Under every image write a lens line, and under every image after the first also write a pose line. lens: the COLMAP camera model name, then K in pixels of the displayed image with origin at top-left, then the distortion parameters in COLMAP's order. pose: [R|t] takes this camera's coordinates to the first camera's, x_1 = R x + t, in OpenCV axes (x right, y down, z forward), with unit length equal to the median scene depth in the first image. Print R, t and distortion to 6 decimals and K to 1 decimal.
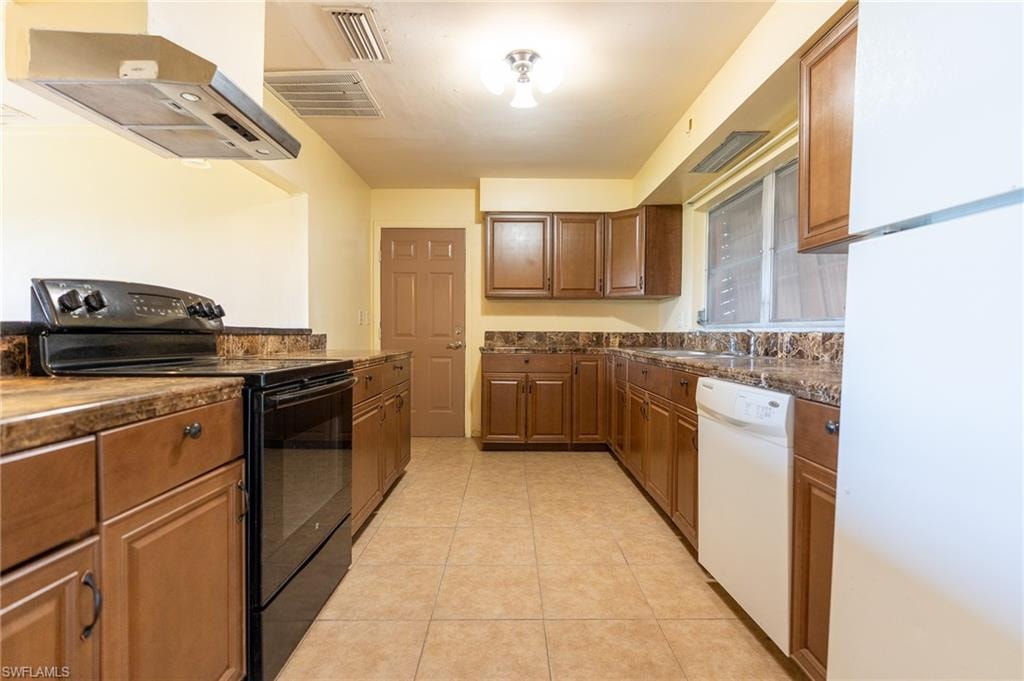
lens RADIAL K [[478.6, 0, 512.0], [0, 478.6, 340.5], [0, 0, 1]] dist [-0.001737, 0.000487]
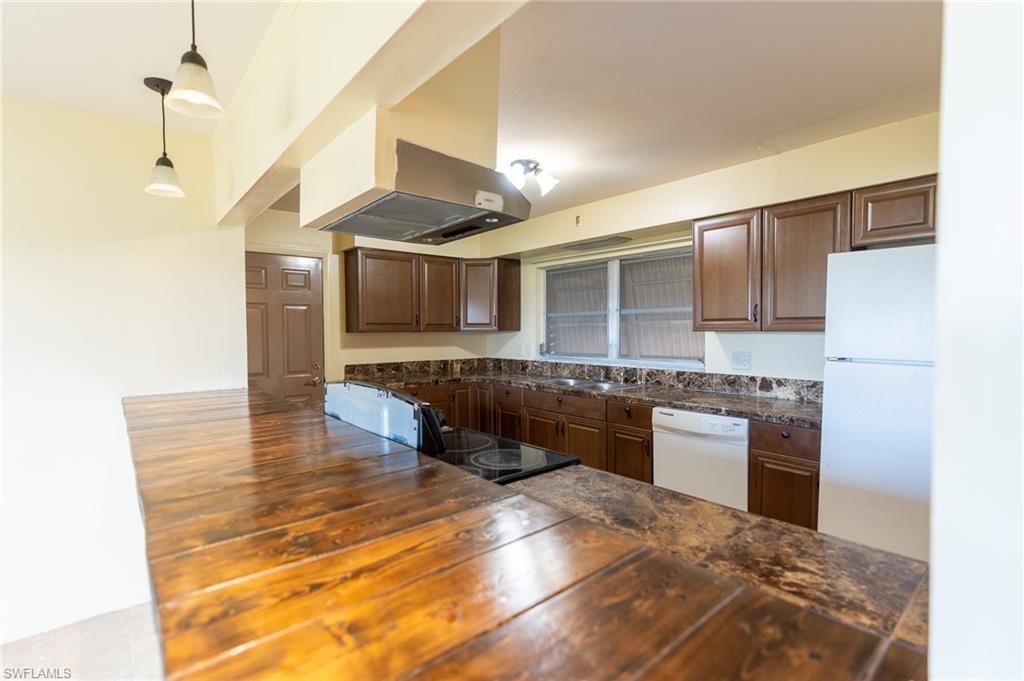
lens RADIAL K [[471.3, 0, 512.7], [0, 471.3, 343.0], [0, 0, 1]] dist [-0.001782, 0.000776]
pose [[0.764215, -0.029344, 0.644294, -0.769638], [0.021095, 0.999567, 0.020503, -0.142902], [-0.644616, -0.002077, 0.764503, 0.081094]]
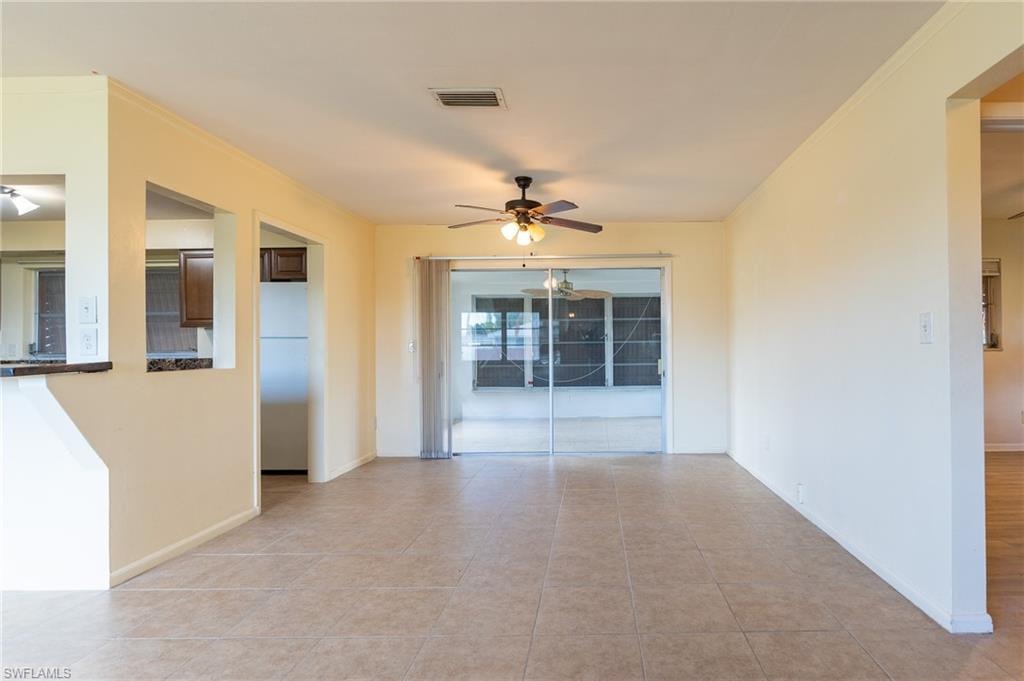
lens RADIAL K [[514.7, 0, 607.2], [0, 514.7, 345.6], [0, 0, 1]] dist [-0.006420, -0.001371]
pose [[0.001128, -0.000206, 0.999999, -1.556658], [0.030193, 0.999544, 0.000172, -0.015153], [-0.999543, 0.030192, 0.001134, -0.921525]]
